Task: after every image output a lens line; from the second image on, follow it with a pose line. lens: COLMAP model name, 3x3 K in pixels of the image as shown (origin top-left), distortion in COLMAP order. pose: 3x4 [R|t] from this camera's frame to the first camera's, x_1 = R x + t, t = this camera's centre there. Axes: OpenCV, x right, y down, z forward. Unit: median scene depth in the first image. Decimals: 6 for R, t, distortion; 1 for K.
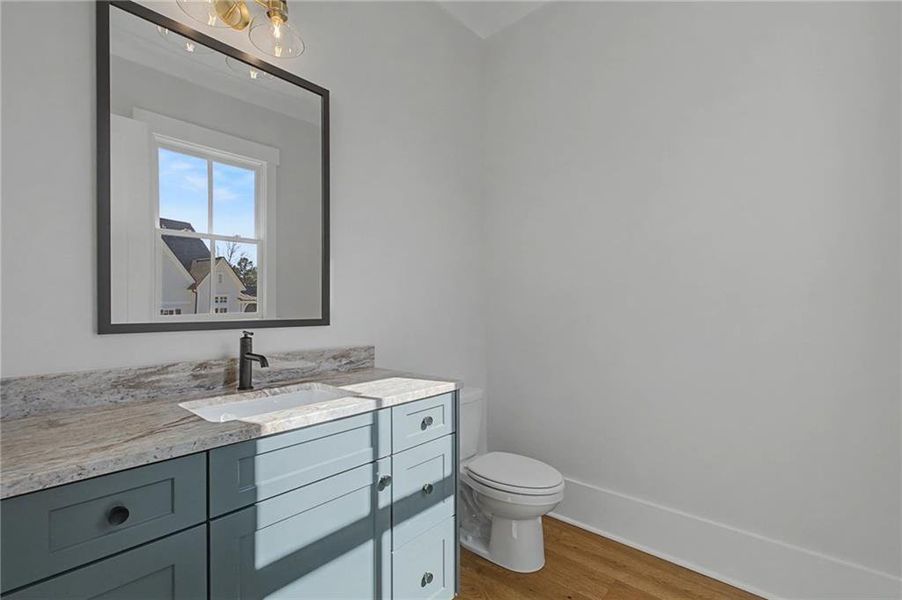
lens RADIAL K [[373.2, 0, 450.3], [0, 373.2, 307.2], [0, 0, 1]] dist [0.001937, 0.000097]
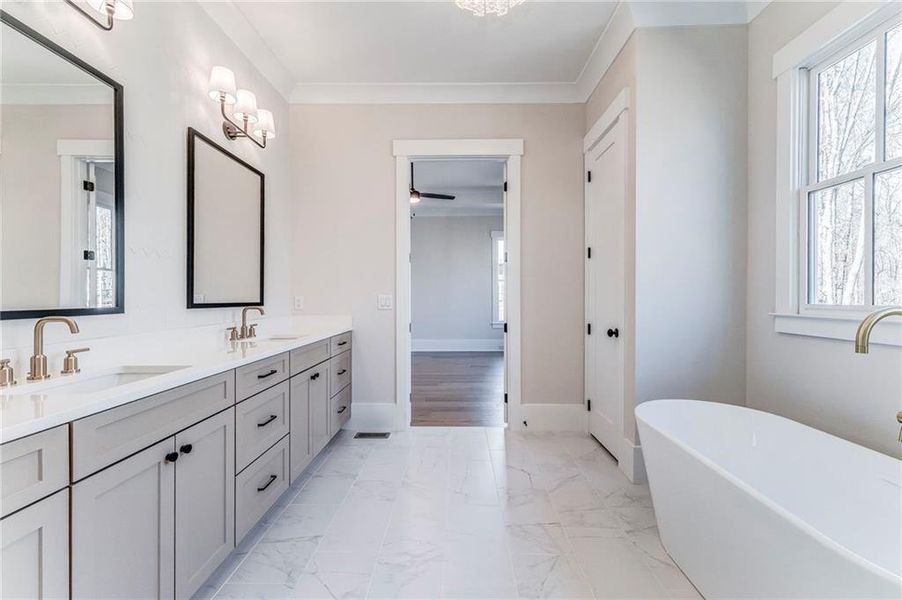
lens RADIAL K [[409.7, 0, 451.5], [0, 409.7, 299.9], [0, 0, 1]] dist [0.000071, 0.000003]
pose [[0.726928, 0.001874, 0.686711, -0.663050], [-0.004200, 0.999990, 0.001718, 0.008656], [-0.686701, -0.004133, 0.726929, -0.678841]]
